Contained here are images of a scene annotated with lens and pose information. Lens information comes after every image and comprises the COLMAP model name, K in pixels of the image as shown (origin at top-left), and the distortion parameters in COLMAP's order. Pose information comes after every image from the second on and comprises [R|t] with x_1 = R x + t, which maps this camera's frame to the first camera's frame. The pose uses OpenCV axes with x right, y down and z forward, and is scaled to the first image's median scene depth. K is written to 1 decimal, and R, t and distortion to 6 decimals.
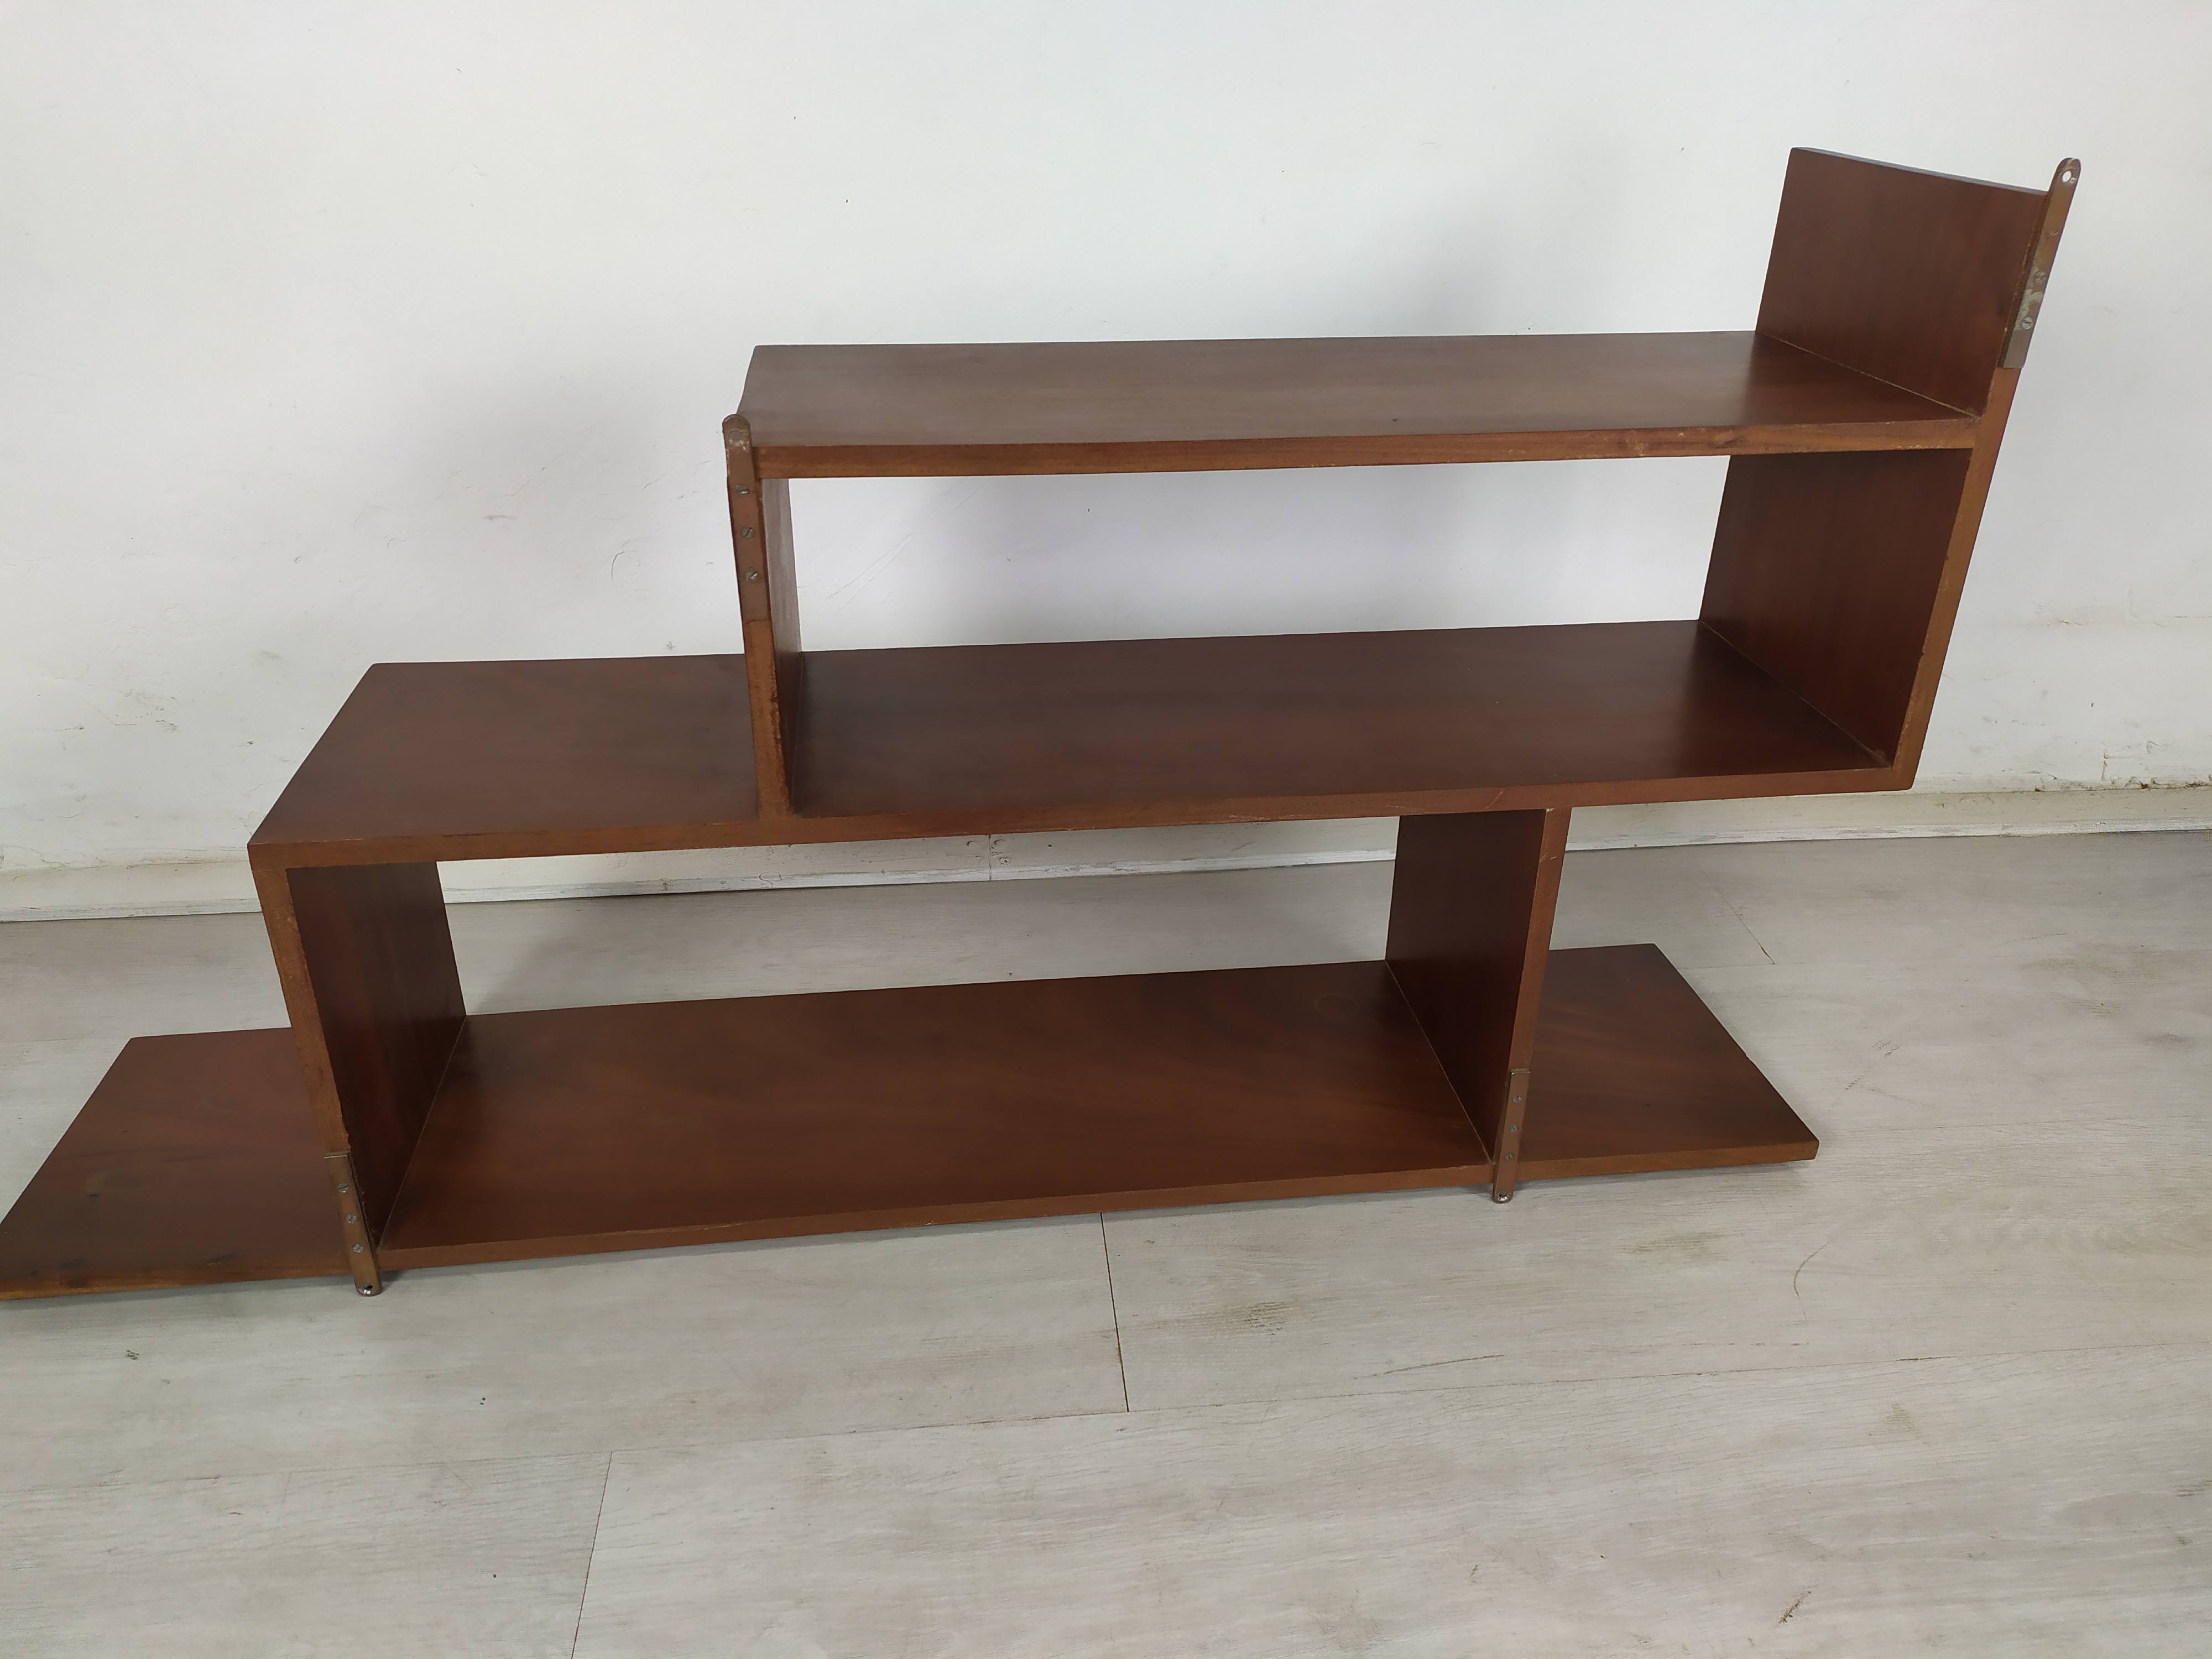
lens RADIAL K [[1667.4, 0, 1111.6], [0, 1667.4, 827.9], [0, 0, 1]] dist [0.031861, -0.025700]
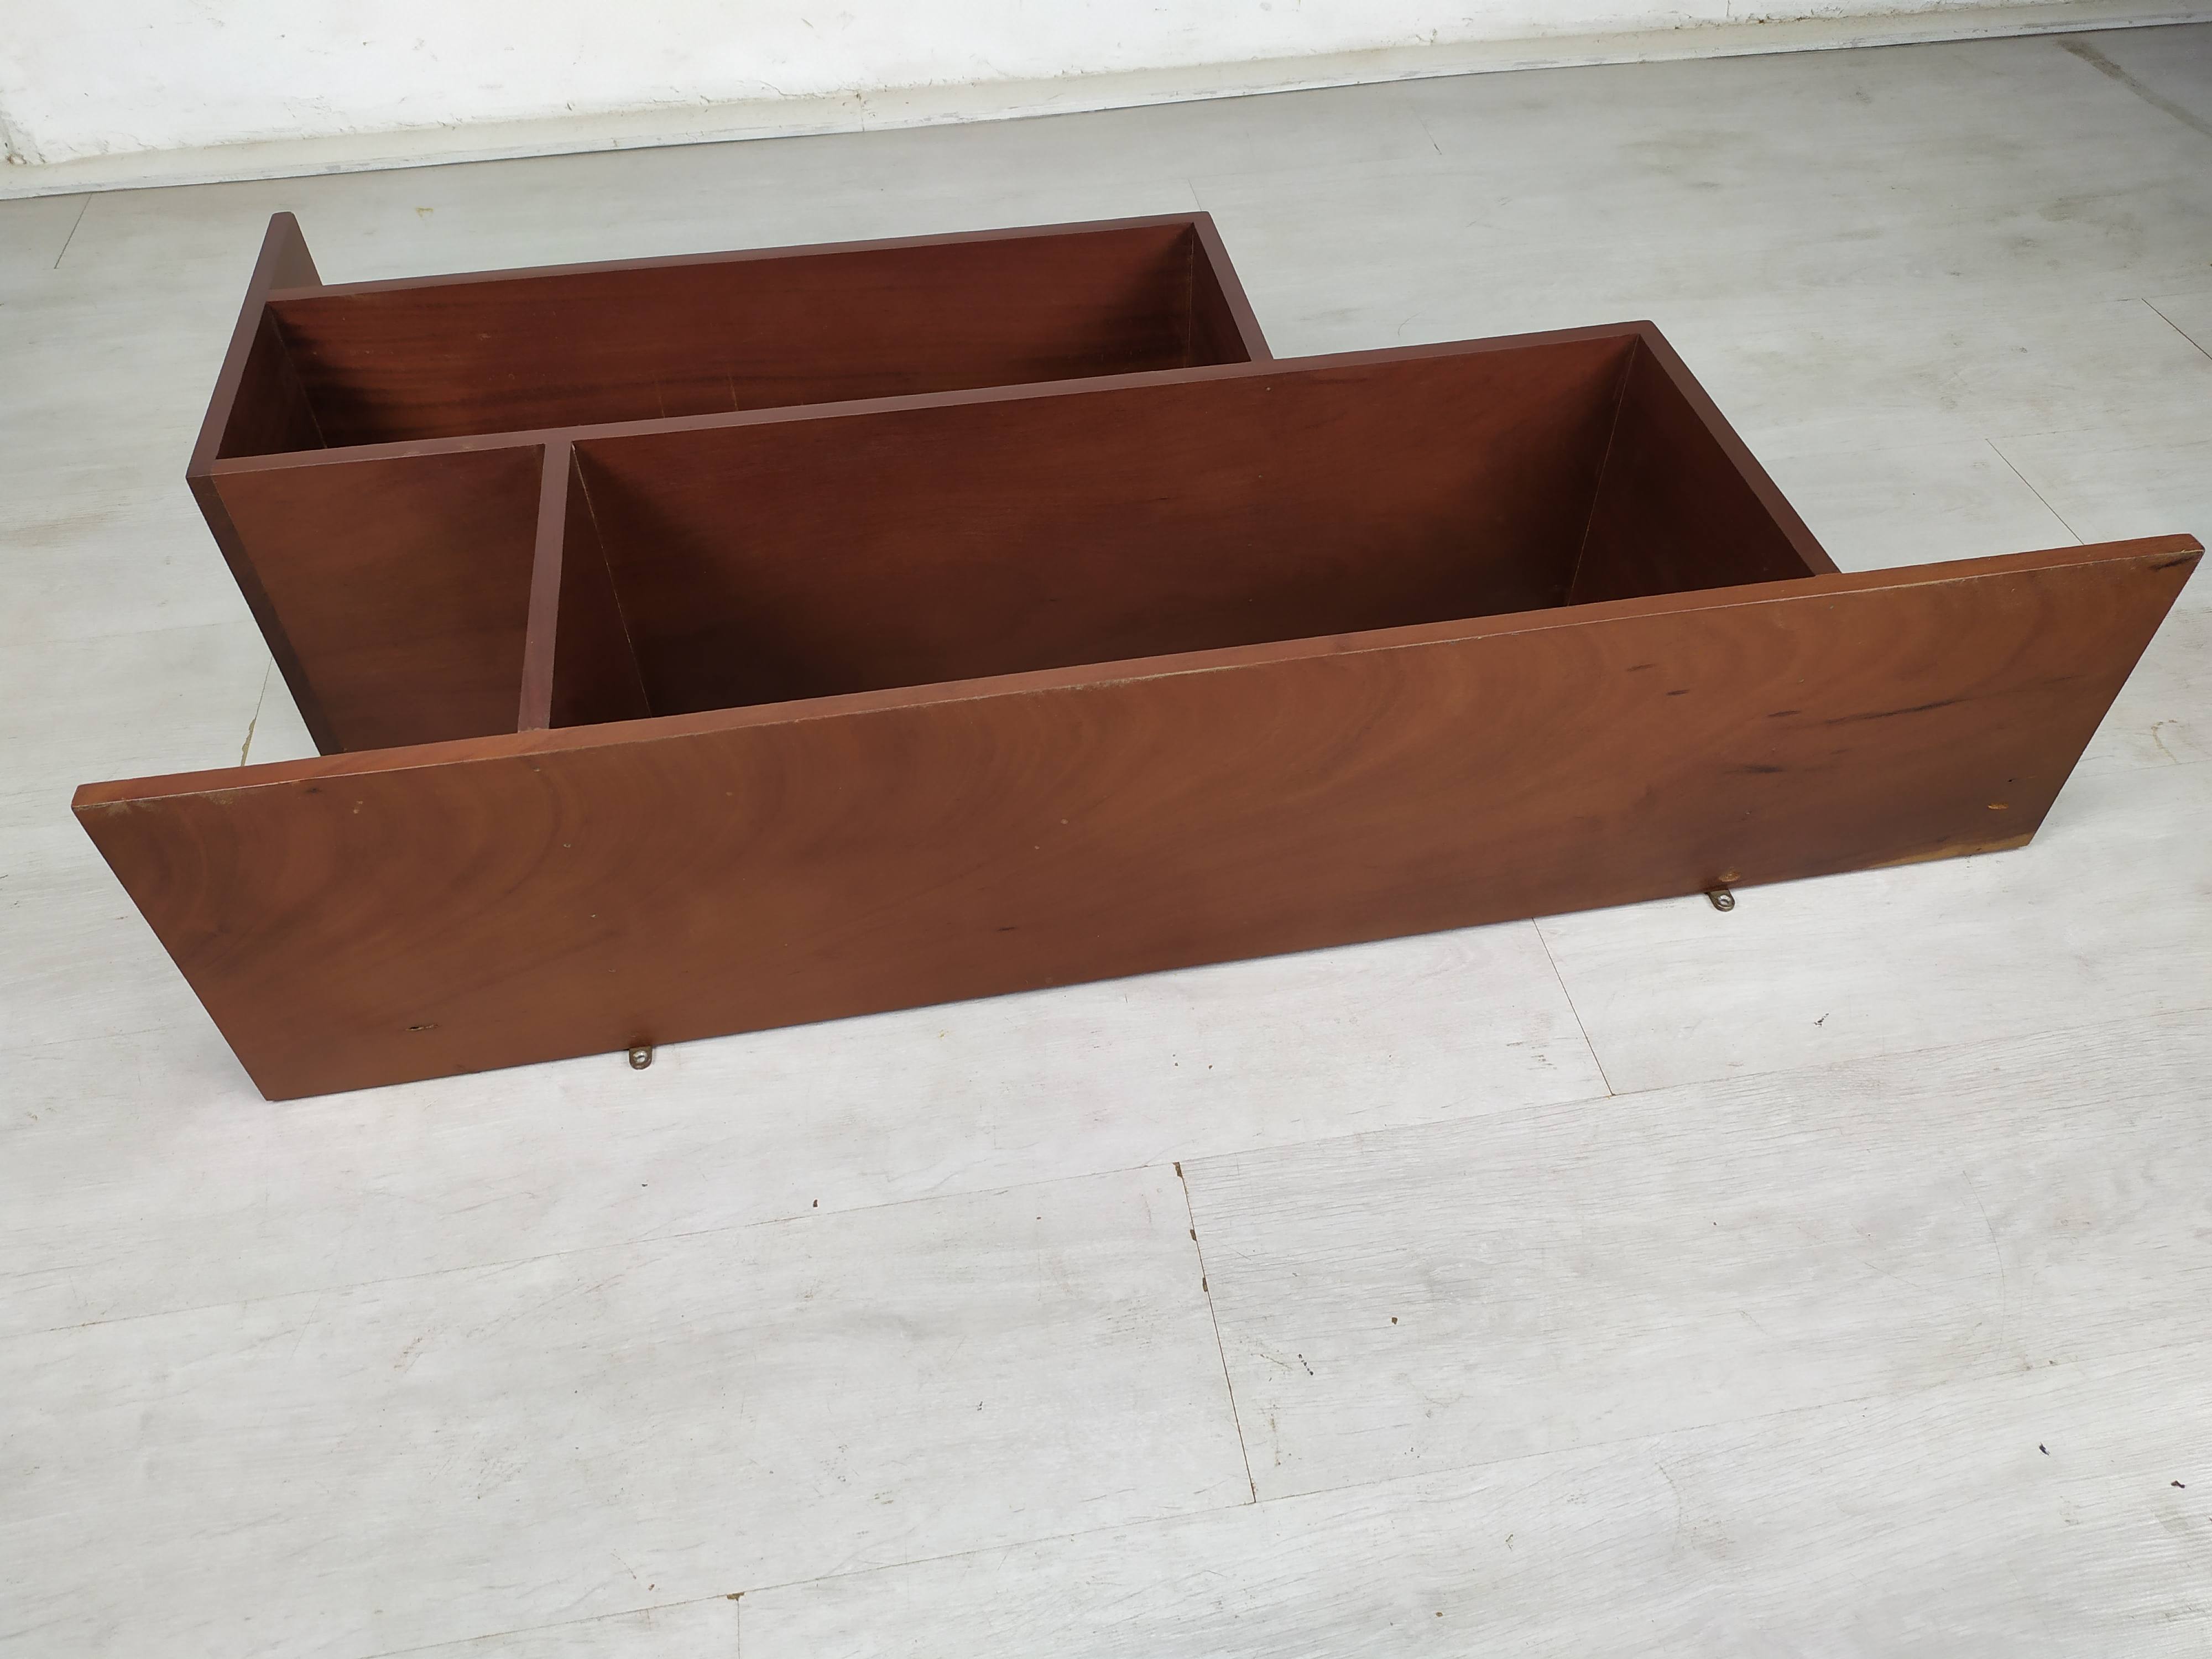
lens RADIAL K [[1667.4, 0, 1111.6], [0, 1667.4, 827.9], [0, 0, 1]] dist [0.031861, -0.025700]
pose [[0.997606, -0.064416, 0.025166, 0.087228], [0.054039, 0.953162, 0.297592, 0.277012], [-0.043157, -0.295520, 0.954361, -0.695243]]
